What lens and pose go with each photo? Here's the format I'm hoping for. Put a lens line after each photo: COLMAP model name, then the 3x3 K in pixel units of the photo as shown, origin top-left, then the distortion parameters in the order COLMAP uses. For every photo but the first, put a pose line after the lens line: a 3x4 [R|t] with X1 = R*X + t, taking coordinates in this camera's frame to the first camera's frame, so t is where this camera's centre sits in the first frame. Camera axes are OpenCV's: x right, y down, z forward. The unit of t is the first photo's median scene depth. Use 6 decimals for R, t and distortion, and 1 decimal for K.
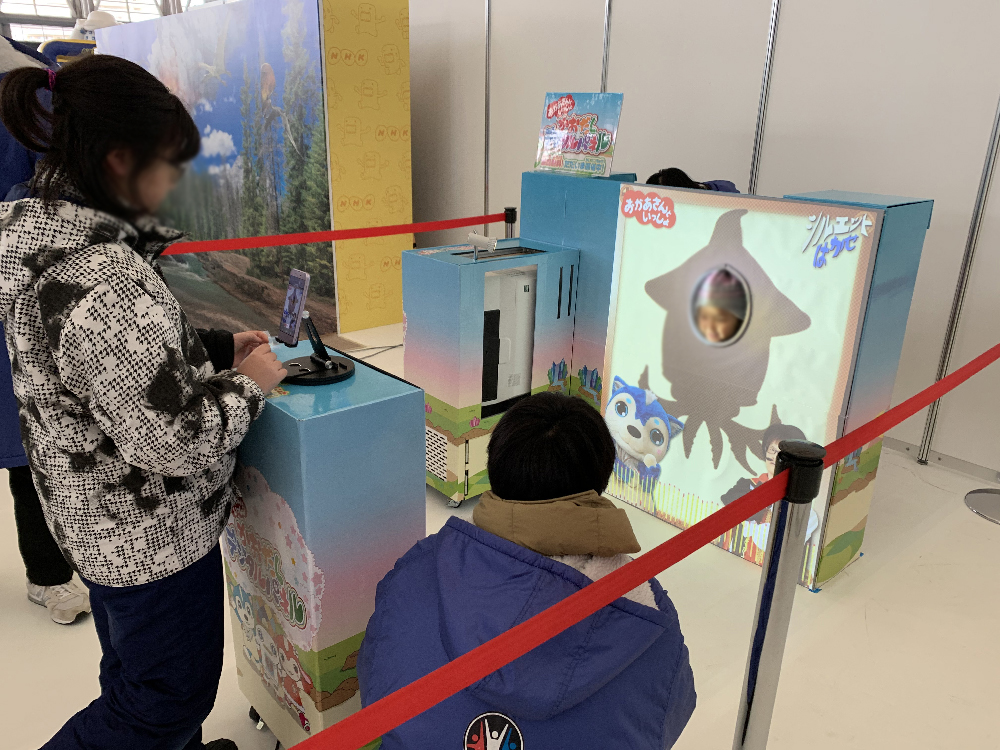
lens RADIAL K [[768.5, 0, 499.0], [0, 768.5, 385.3], [0, 0, 1]] dist [0.001555, -0.001808]
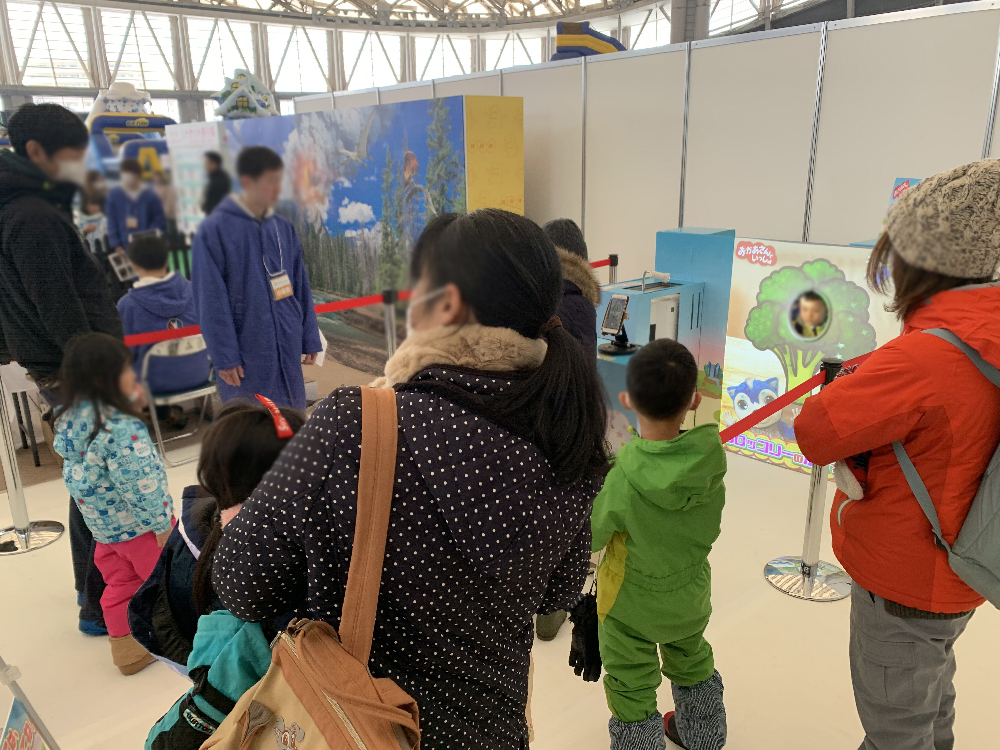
lens RADIAL K [[766.5, 0, 500.0], [0, 766.5, 375.0], [0, 0, 1]] dist [0.078613, -0.092585]
pose [[0.999177, -0.040566, 0.000770, -0.180838], [0.040525, 0.996867, -0.067931, 0.052137], [0.001988, 0.067907, 0.997690, -0.284190]]
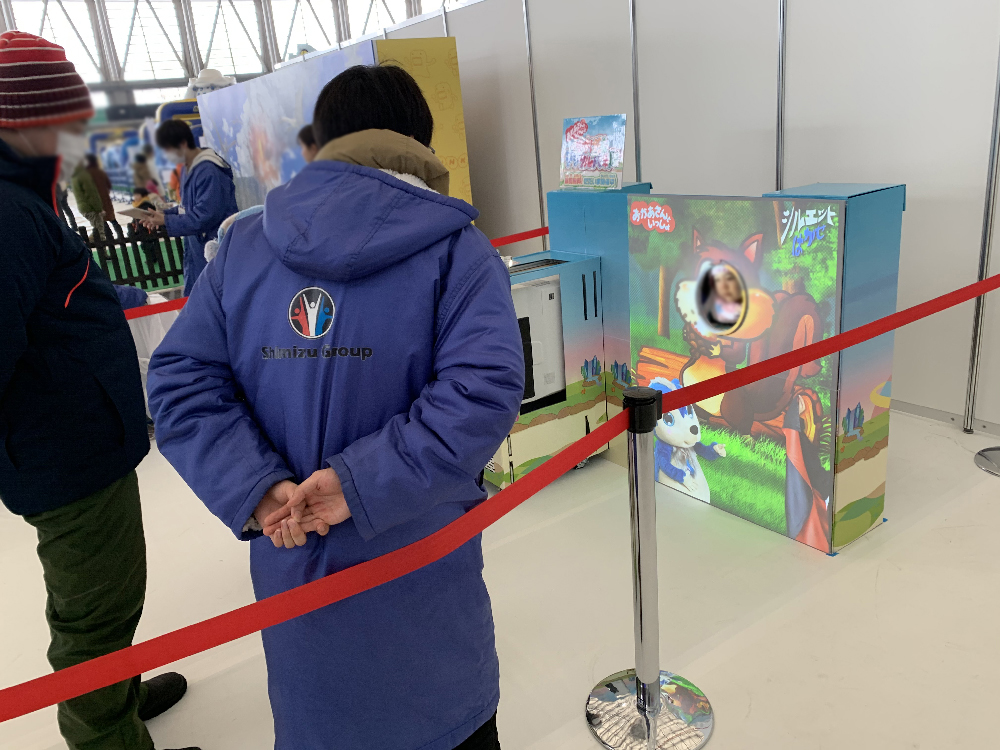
lens RADIAL K [[764.8, 0, 500.0], [0, 764.8, 375.0], [0, 0, 1]] dist [-0.000102, 0.000691]
pose [[0.987770, -0.071603, -0.138506, 0.064411], [0.068877, 0.997327, -0.024380, 0.006135], [0.139882, 0.014542, 0.990061, -0.068517]]
